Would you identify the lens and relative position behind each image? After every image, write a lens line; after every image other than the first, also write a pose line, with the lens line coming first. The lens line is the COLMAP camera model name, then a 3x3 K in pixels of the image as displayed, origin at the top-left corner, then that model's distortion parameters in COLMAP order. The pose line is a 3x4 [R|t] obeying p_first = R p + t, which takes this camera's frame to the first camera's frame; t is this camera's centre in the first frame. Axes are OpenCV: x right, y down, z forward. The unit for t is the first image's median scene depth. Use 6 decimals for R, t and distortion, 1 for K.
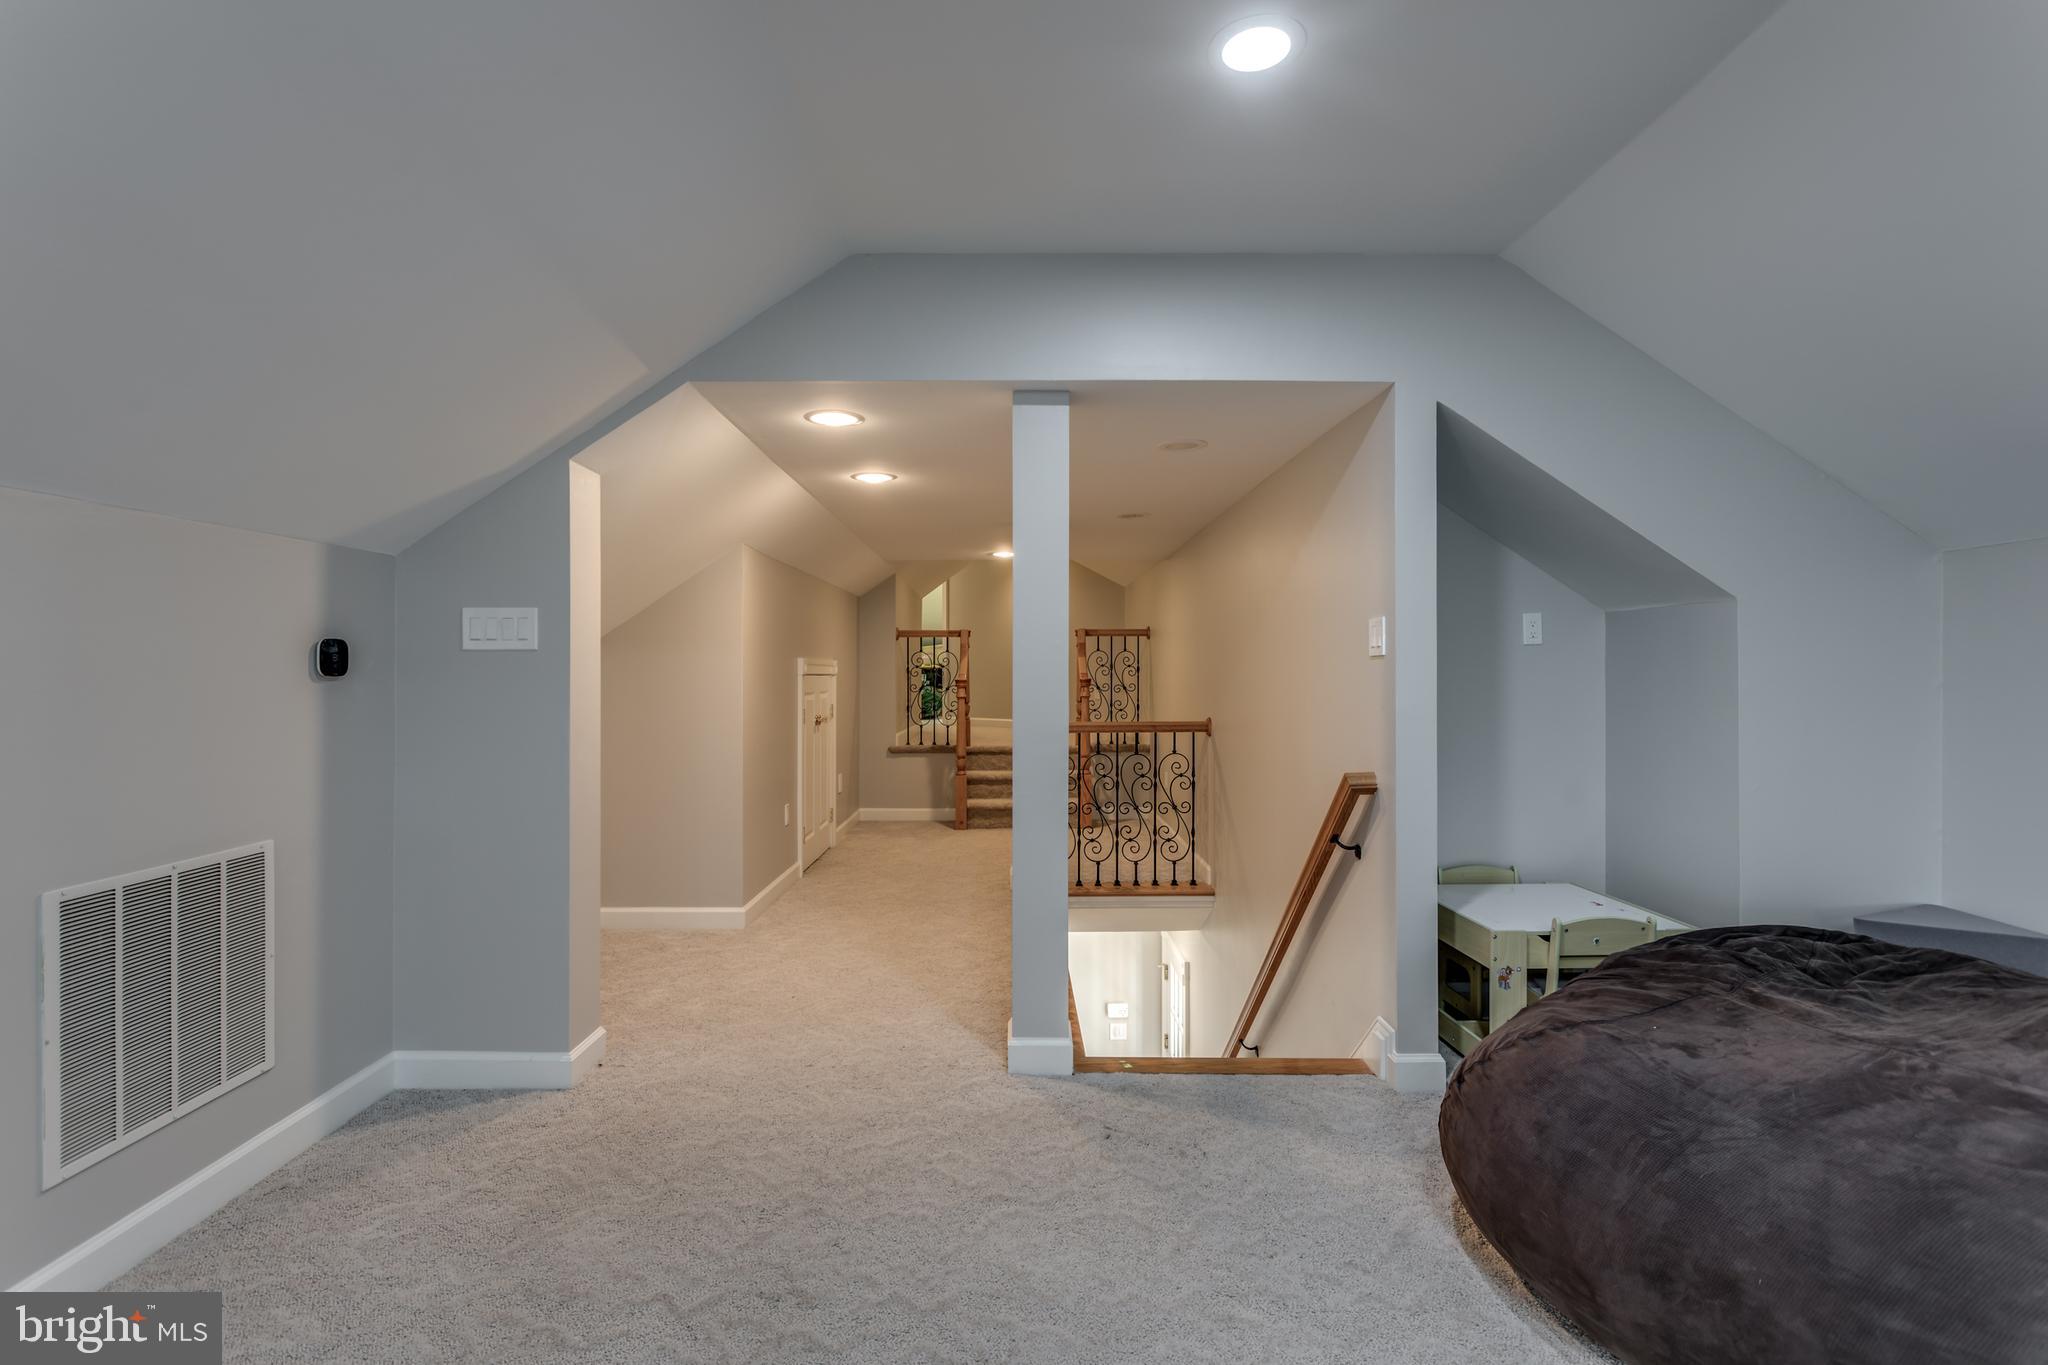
lens RADIAL K [[952.0, 0, 1014.3], [0, 952.0, 695.5], [0, 0, 1]] dist [0.005002, -0.000457]
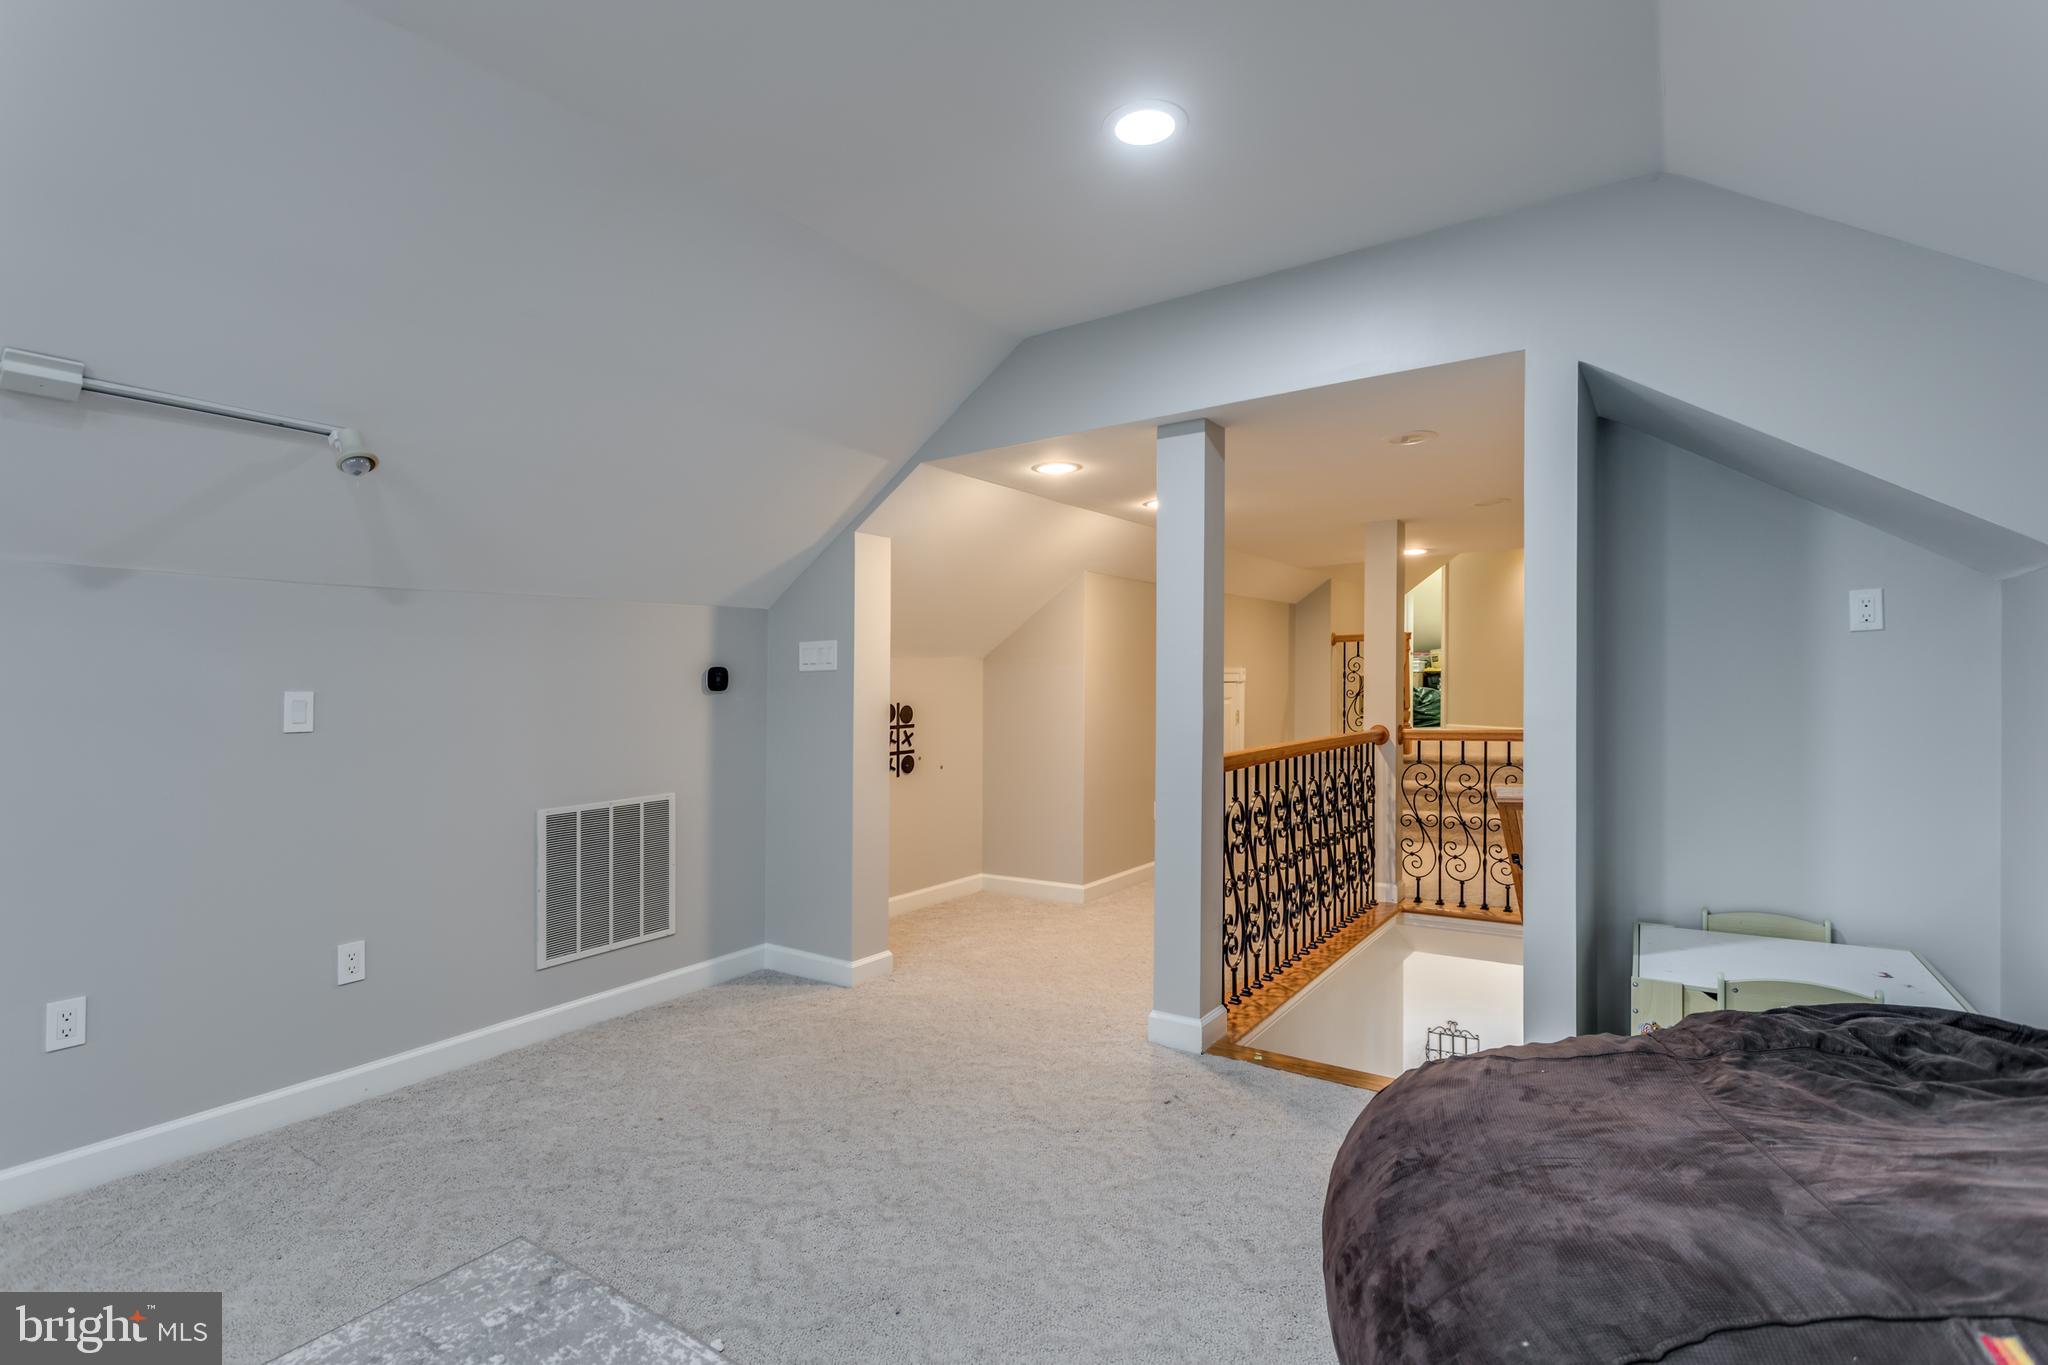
lens RADIAL K [[952.0, 0, 1014.3], [0, 952.0, 695.5], [0, 0, 1]] dist [0.005002, -0.000457]
pose [[0.827288, -0.008312, -0.561716, 0.517235], [0.004371, 0.999956, -0.008359, 0.001838], [0.561761, 0.004460, 0.827288, -0.009916]]
